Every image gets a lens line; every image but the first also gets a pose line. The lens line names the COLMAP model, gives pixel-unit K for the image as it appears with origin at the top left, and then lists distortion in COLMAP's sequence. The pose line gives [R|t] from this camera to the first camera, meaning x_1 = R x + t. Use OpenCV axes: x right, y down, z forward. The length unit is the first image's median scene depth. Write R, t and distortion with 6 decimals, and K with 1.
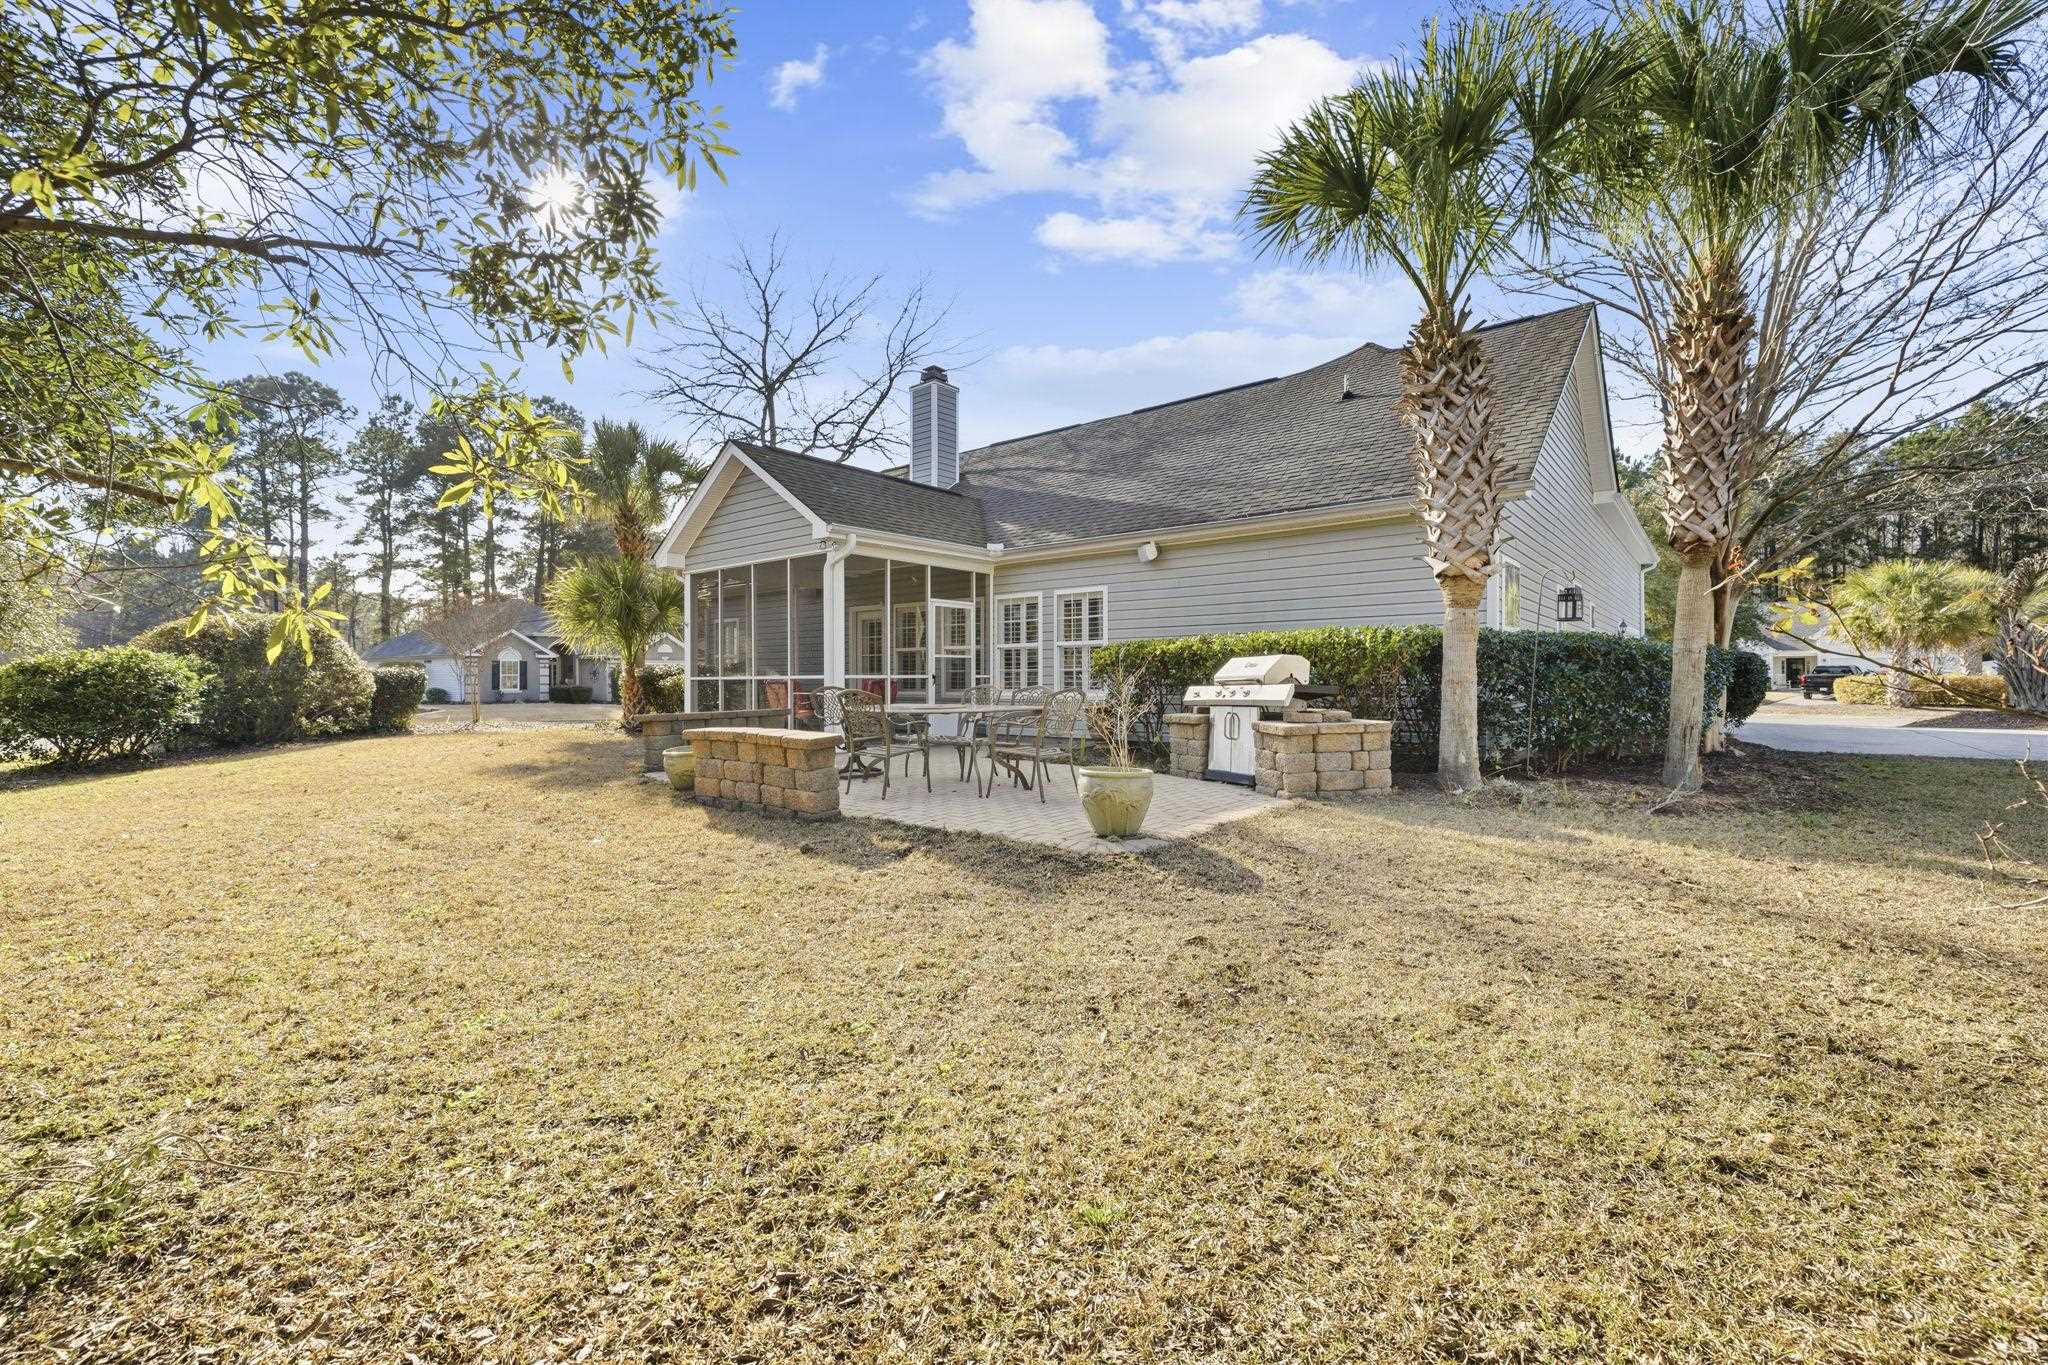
lens RADIAL K [[872.8, 0, 1024.0], [0, 872.8, 682.5], [0, 0, 1]] dist [-0.000095, -0.000028]
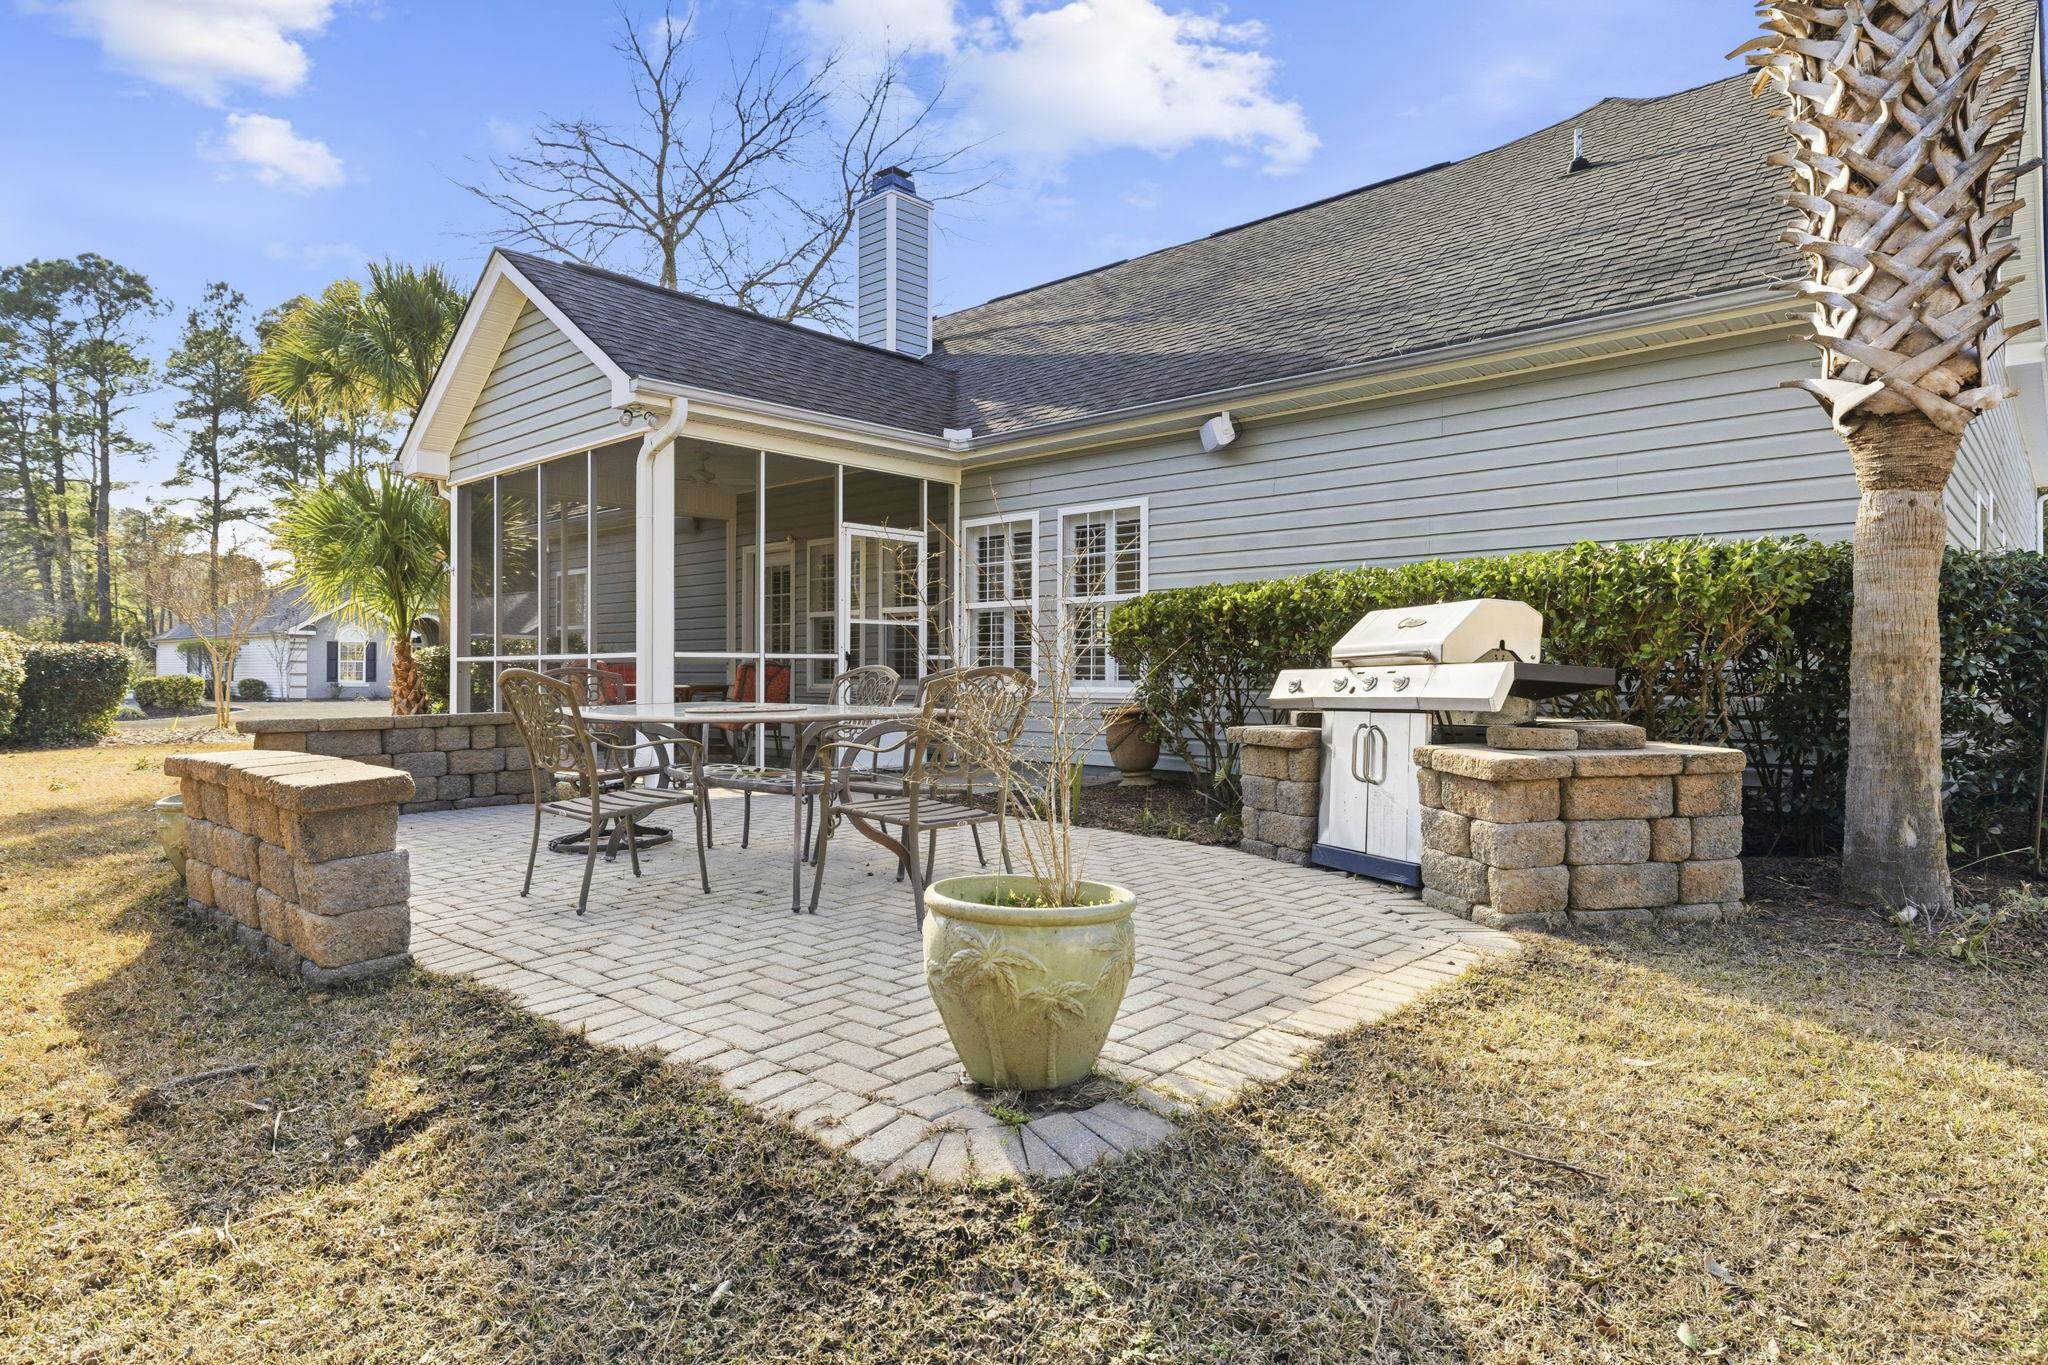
lens RADIAL K [[1151.2, 0, 1024.0], [0, 1151.2, 682.5], [0, 0, 1]] dist [-0.002309, -0.000469]
pose [[0.998265, 0.004446, -0.058715, 0.059435], [-0.004191, 0.999981, 0.004470, 0.006469], [0.058734, -0.004216, 0.998265, 0.247800]]
